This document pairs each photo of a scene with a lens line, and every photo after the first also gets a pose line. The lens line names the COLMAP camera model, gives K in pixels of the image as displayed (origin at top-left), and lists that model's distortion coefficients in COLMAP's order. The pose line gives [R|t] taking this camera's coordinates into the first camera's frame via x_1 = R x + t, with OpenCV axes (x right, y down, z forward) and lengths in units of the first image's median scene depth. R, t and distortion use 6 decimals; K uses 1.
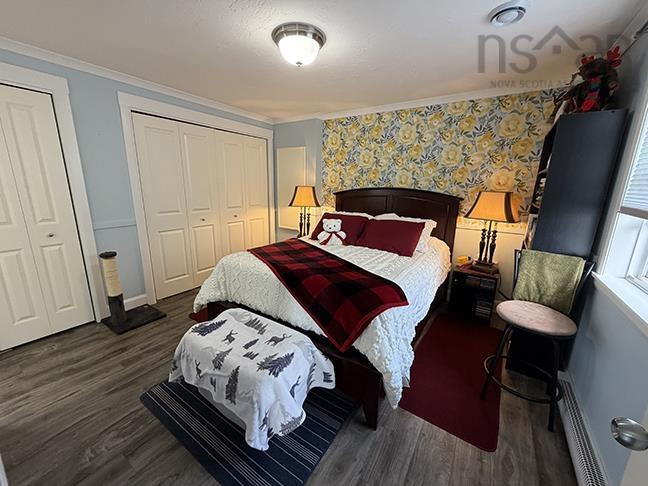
lens RADIAL K [[257.1, 0, 323.7], [0, 257.1, 244.0], [0, 0, 1]] dist [-0.004326, -0.000184]
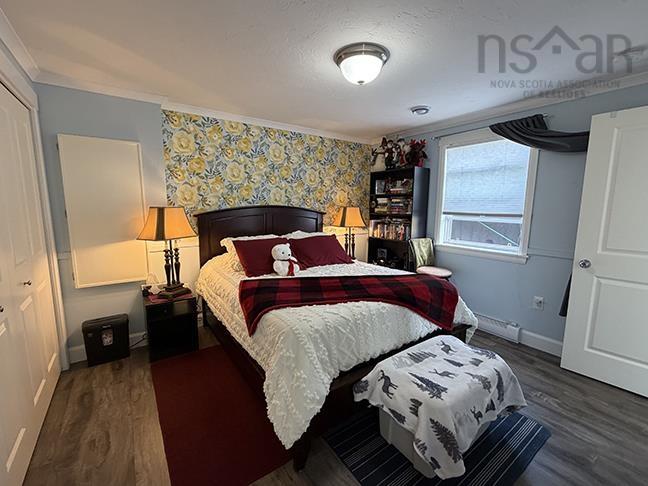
lens RADIAL K [[282.7, 0, 324.0], [0, 282.7, 243.0], [0, 0, 1]] dist [-0.000720, -0.000010]
pose [[0.355658, -0.147573, 0.922892, -0.729811], [0.214009, 0.974079, 0.073284, -0.132268], [-0.909784, 0.171443, 0.378021, 0.497318]]
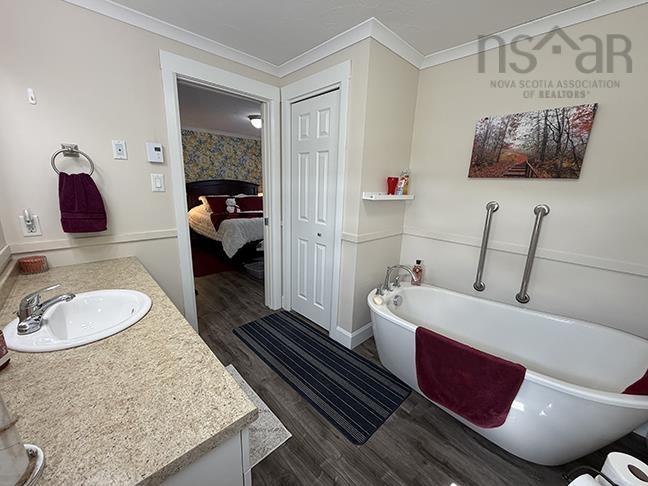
lens RADIAL K [[259.5, 0, 323.4], [0, 259.5, 243.0], [0, 0, 1]] dist [0.000148, -0.000016]
pose [[0.218360, -0.238069, 0.946384, -1.487552], [0.200351, 0.960065, 0.195283, -0.024481], [-0.955080, 0.146967, 0.257337, -0.009176]]
